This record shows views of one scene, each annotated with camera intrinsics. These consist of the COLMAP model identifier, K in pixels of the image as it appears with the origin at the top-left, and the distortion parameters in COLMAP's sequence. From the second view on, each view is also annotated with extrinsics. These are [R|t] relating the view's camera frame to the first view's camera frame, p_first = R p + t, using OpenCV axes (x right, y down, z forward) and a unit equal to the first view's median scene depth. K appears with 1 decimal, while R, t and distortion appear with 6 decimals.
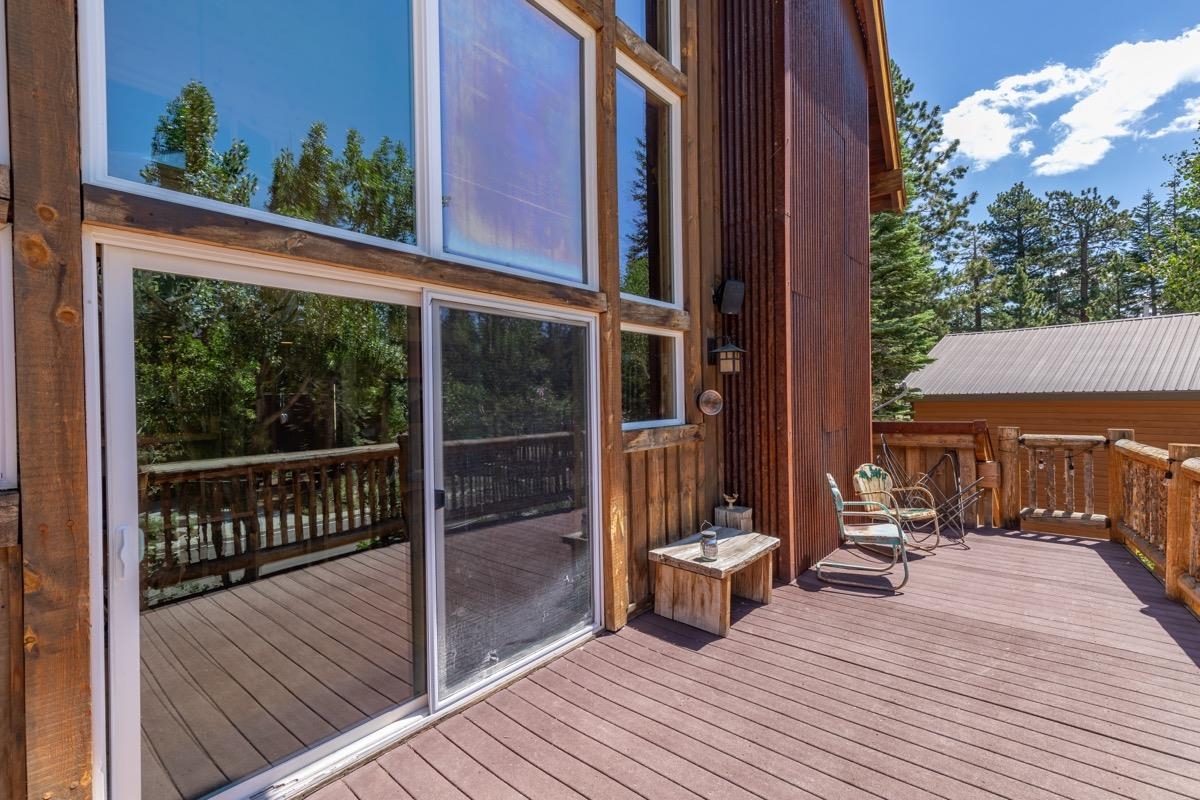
lens RADIAL K [[533.9, 0, 602.2], [0, 533.9, 394.3], [0, 0, 1]] dist [0.001029, 0.000096]
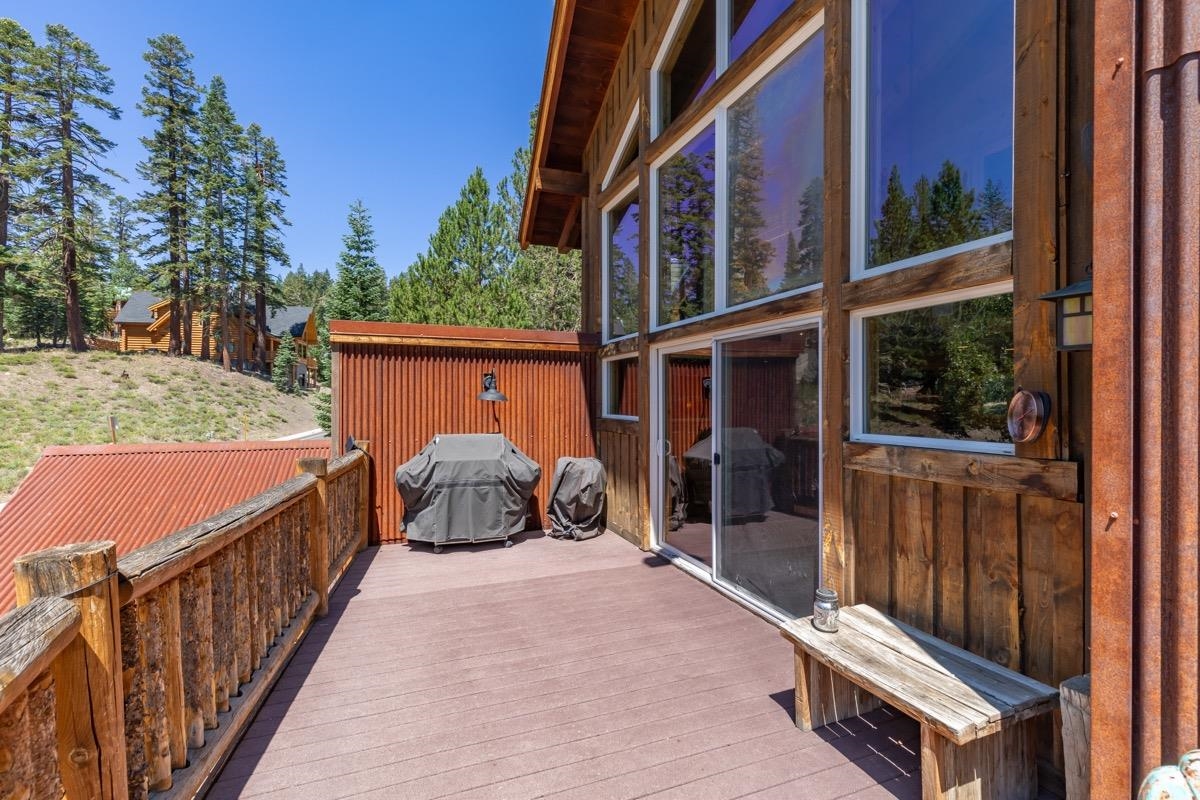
lens RADIAL K [[533.9, 0, 604.7], [0, 533.9, 400.6], [0, 0, 1]] dist [0.001029, 0.000096]
pose [[-0.480830, 0.010316, -0.876753, 0.933889], [0.001047, 0.999937, 0.011191, -0.004645], [0.876813, 0.004463, -0.480811, 1.048255]]
